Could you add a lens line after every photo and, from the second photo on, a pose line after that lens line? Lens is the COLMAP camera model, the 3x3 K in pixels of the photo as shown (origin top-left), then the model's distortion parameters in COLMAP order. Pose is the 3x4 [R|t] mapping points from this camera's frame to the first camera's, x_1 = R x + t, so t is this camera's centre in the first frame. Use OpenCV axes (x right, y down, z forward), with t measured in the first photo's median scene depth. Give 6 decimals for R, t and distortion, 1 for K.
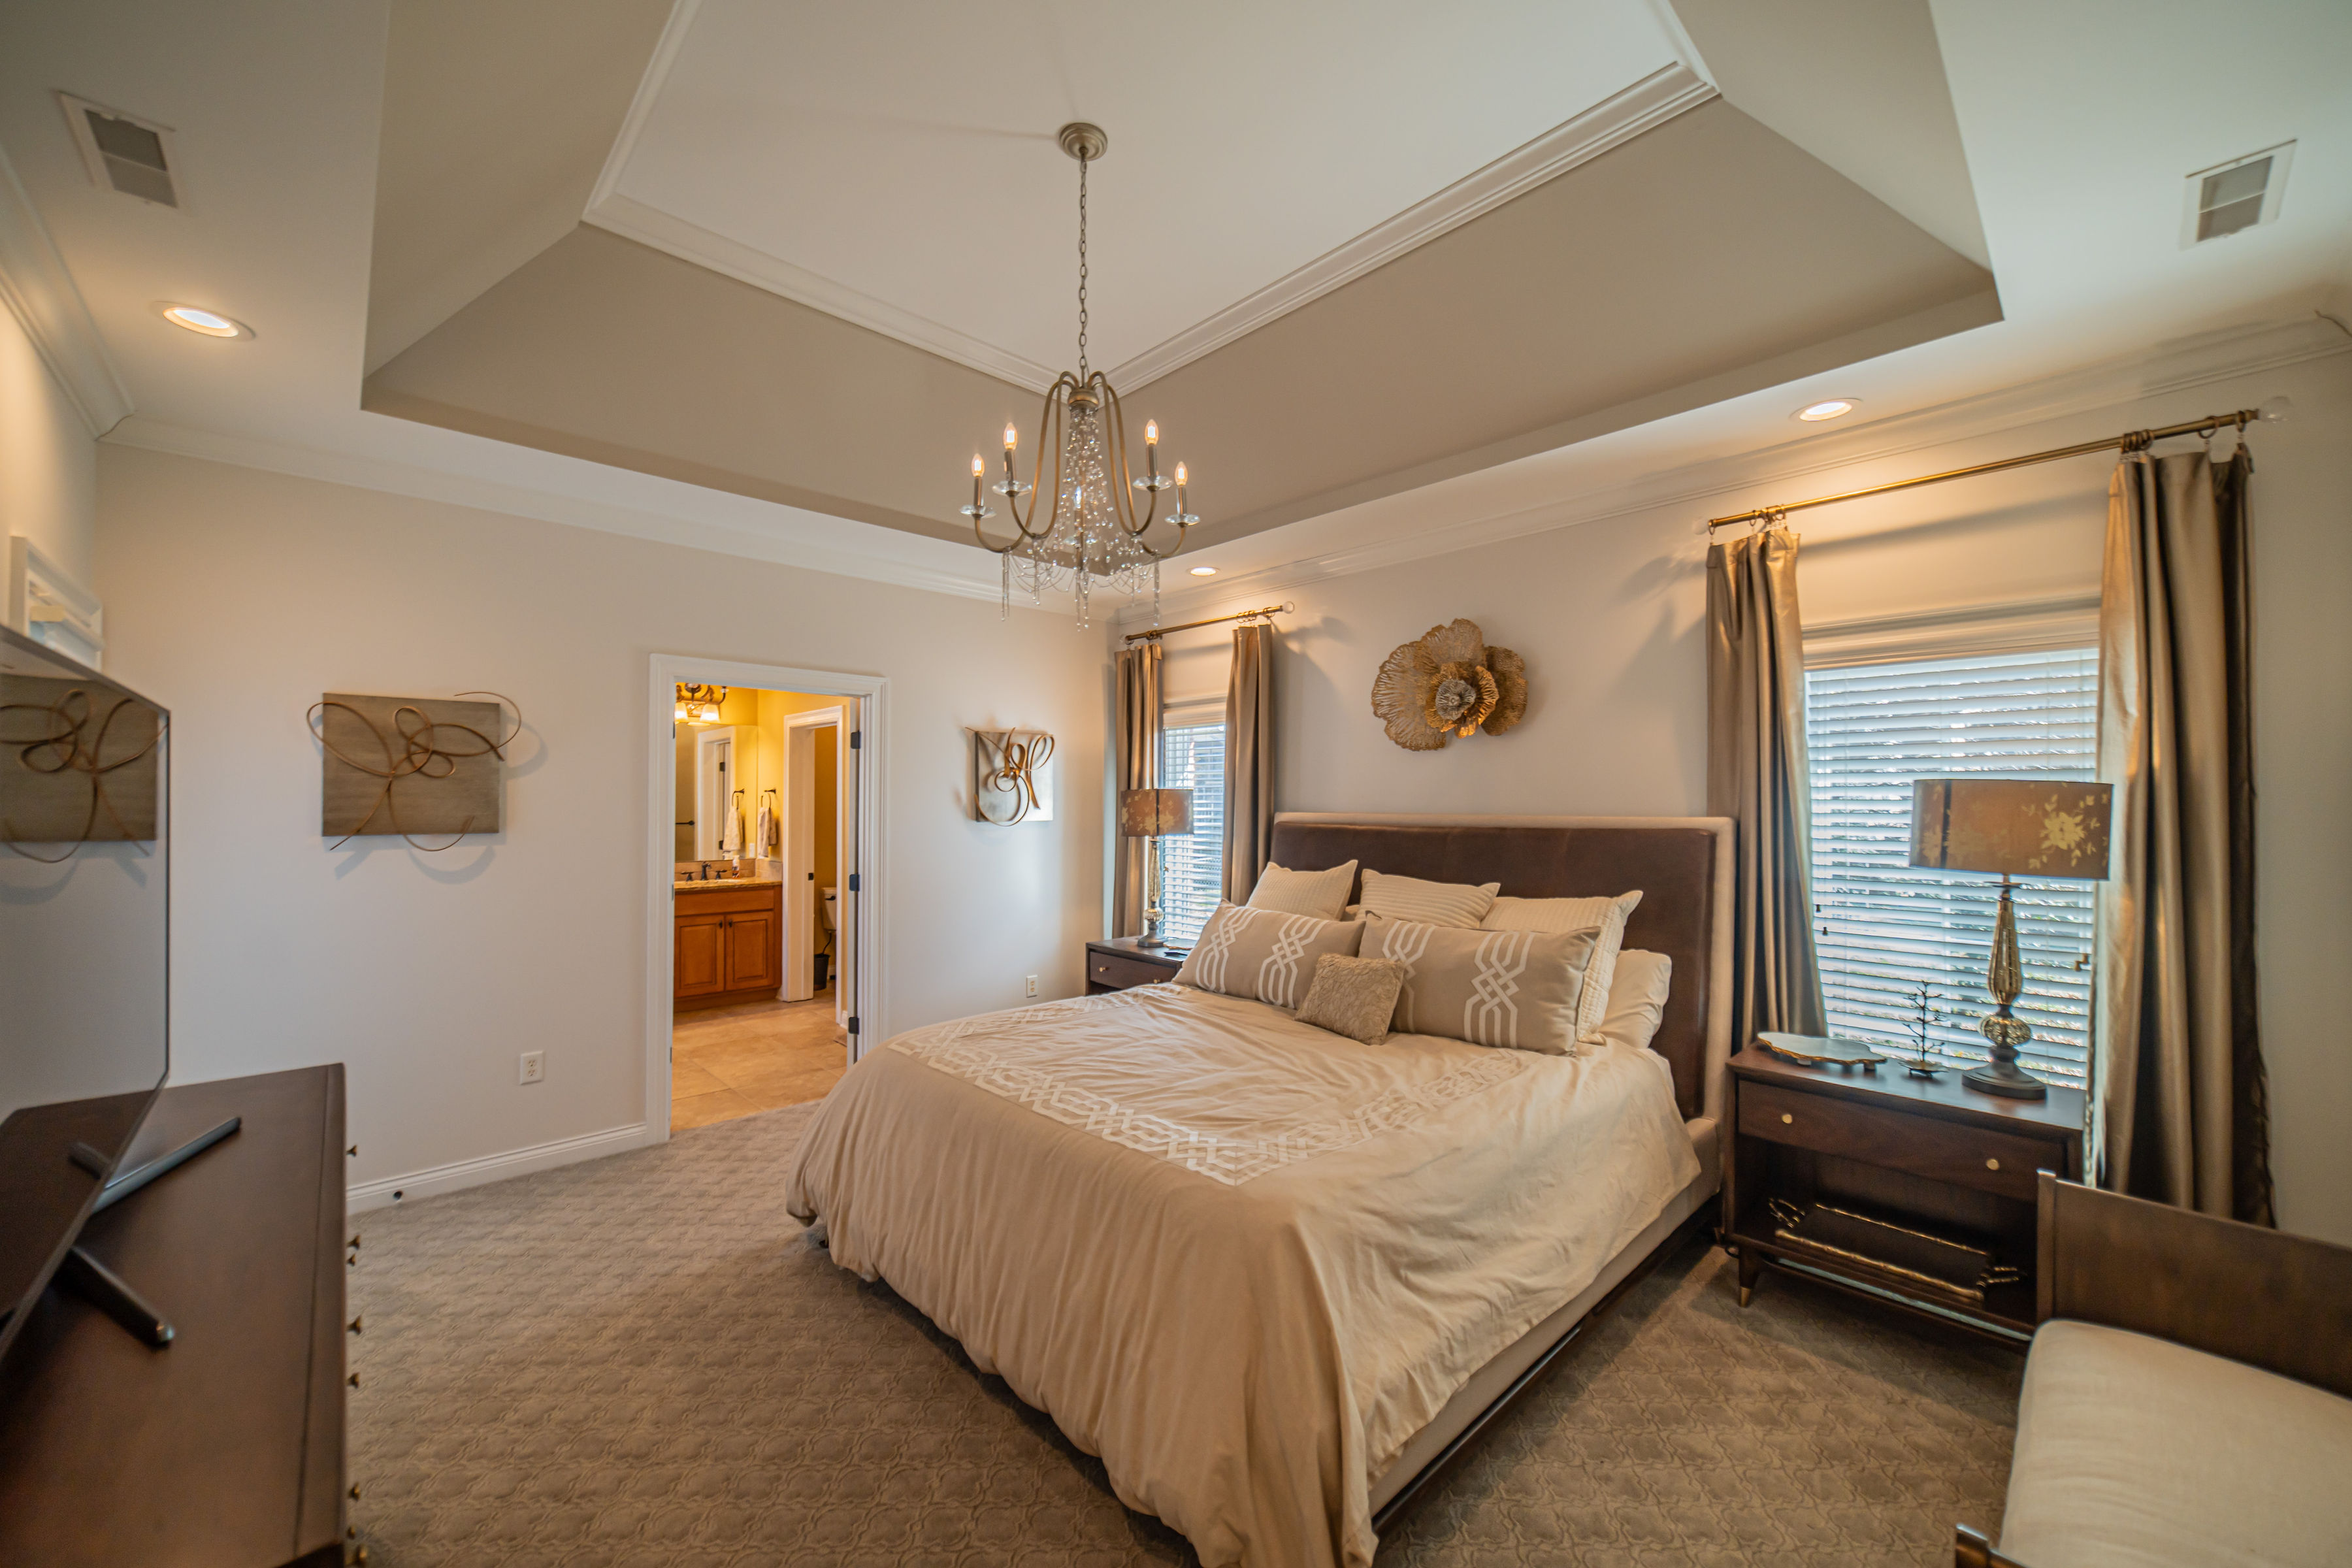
lens RADIAL K [[920.6, 0, 1173.5], [0, 920.6, 791.4], [0, 0, 1]] dist [-0.002140, 0.001035]
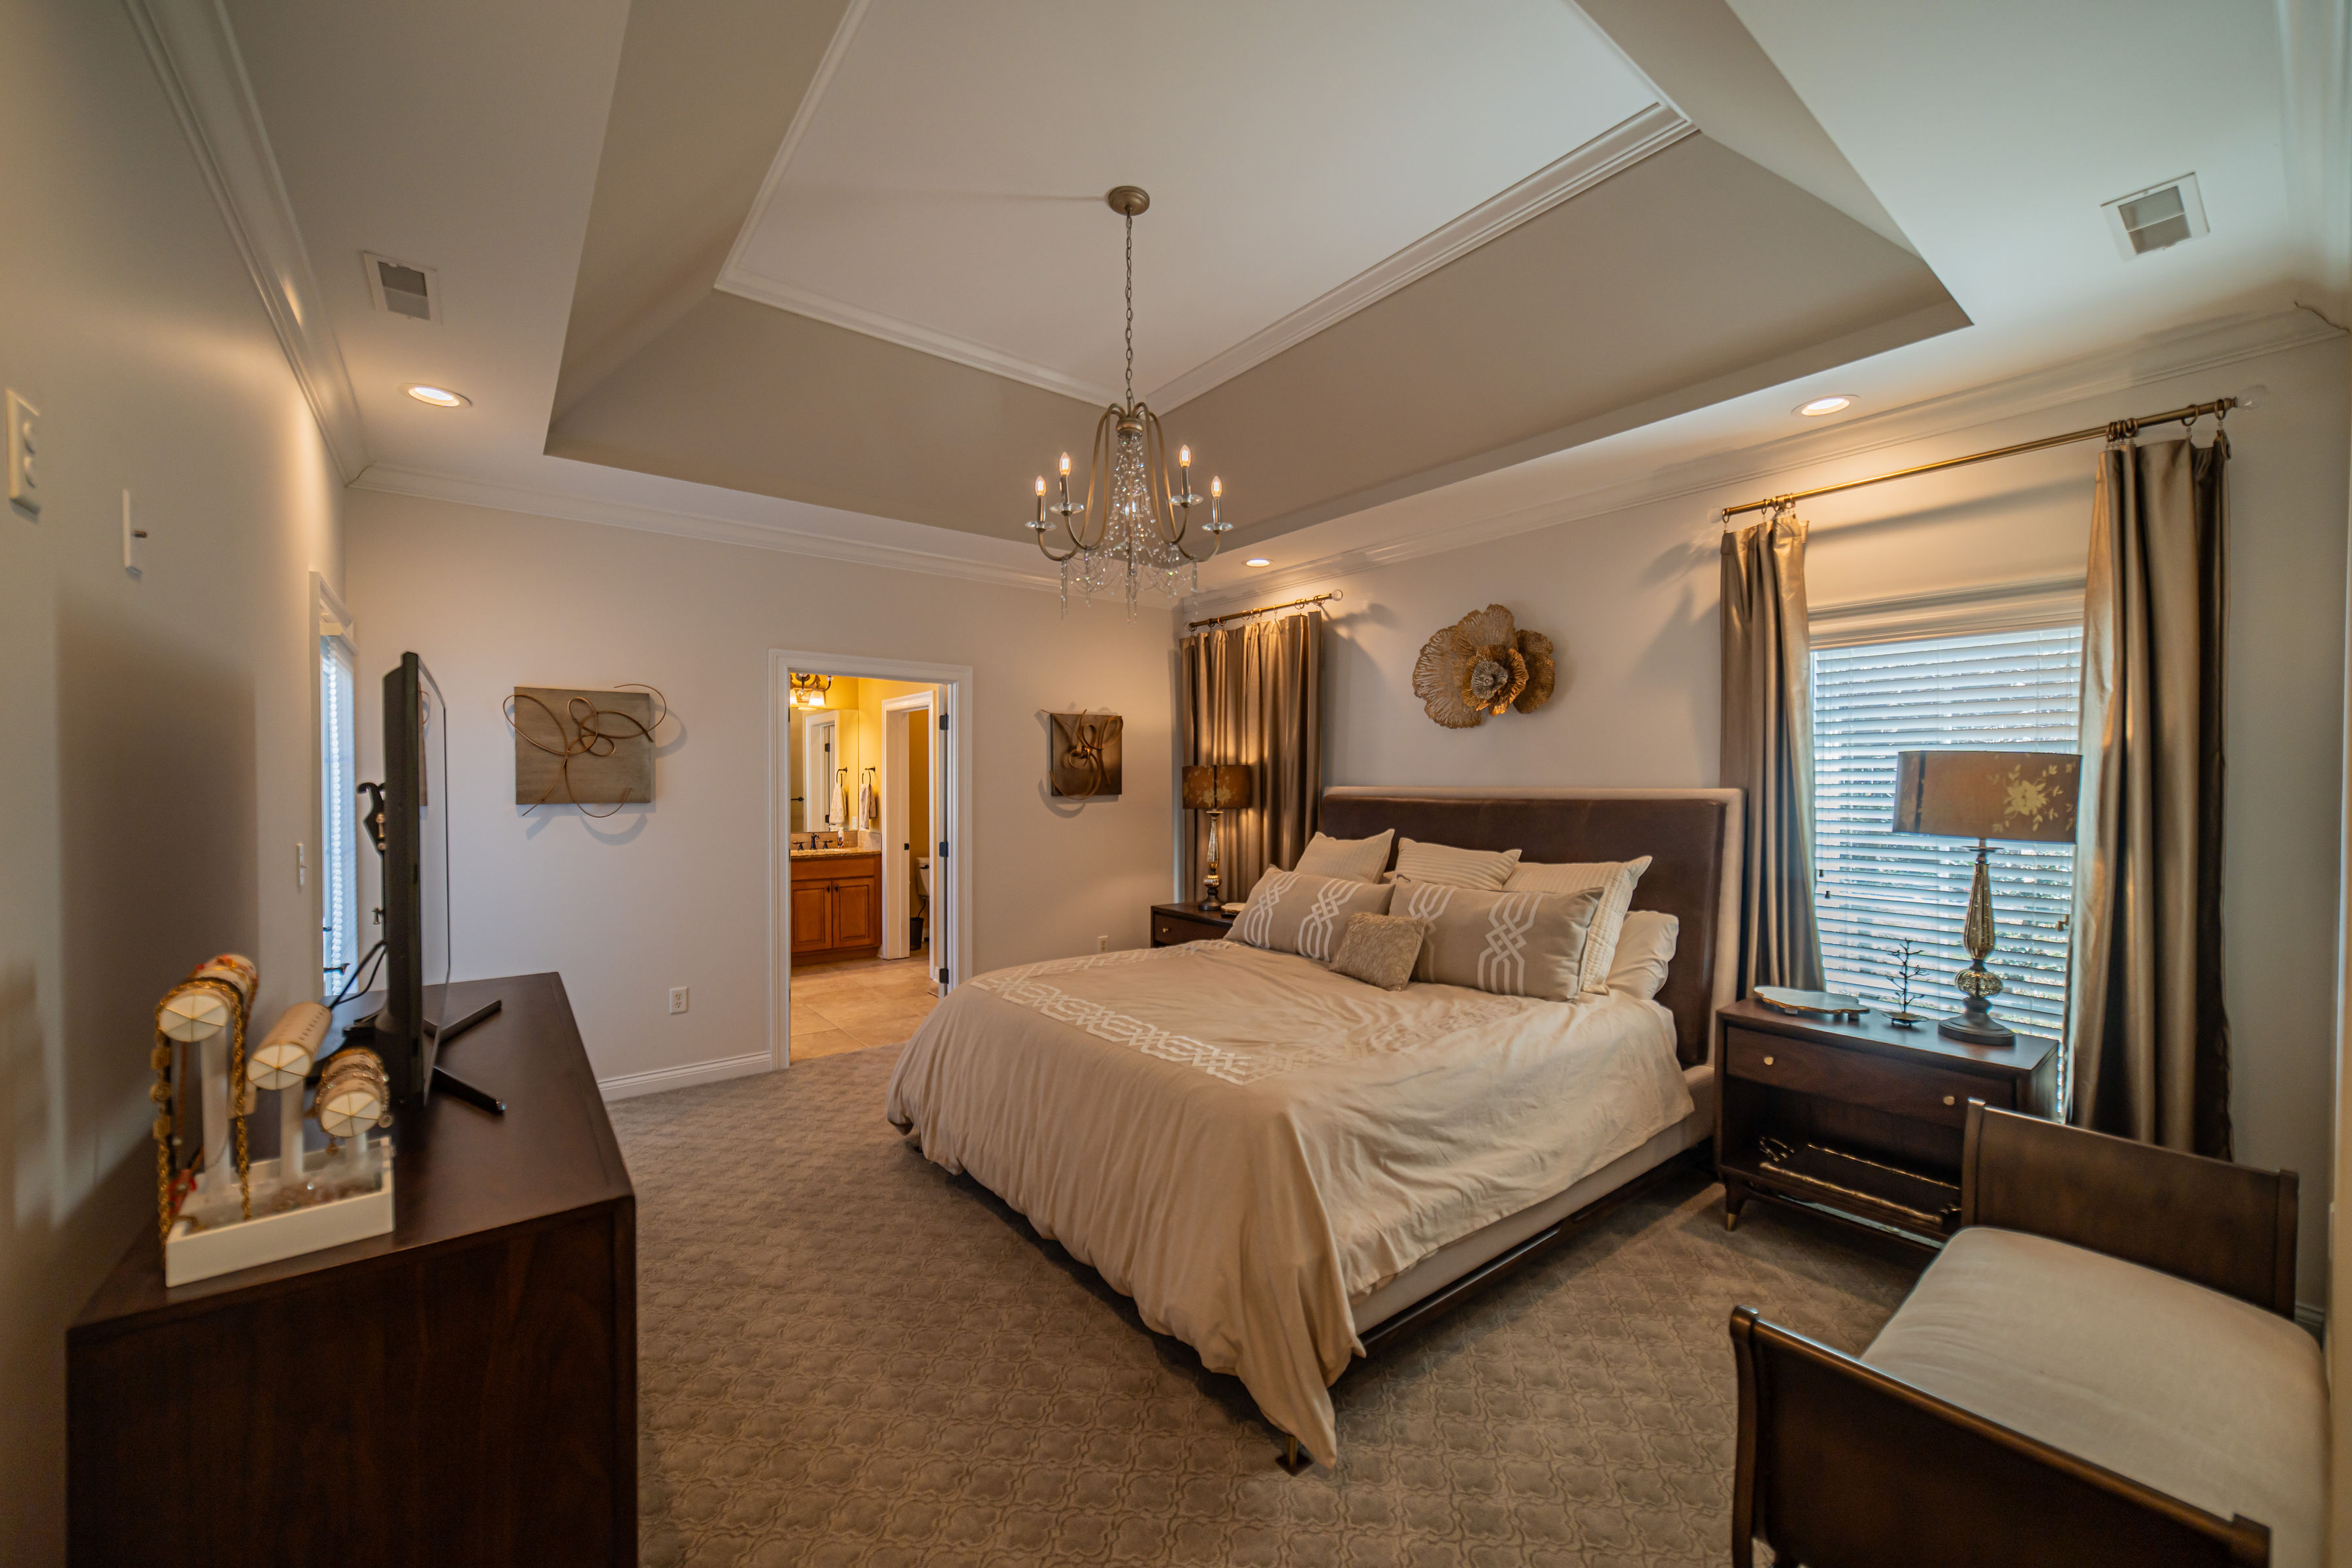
lens RADIAL K [[920.6, 0, 1184.7], [0, 920.6, 790.4], [0, 0, 1]] dist [-0.002140, 0.001035]
pose [[0.996538, -0.001257, -0.083124, 0.063741], [0.002966, 0.999787, 0.020437, 0.008187], [0.083081, -0.020613, 0.996330, -0.149759]]
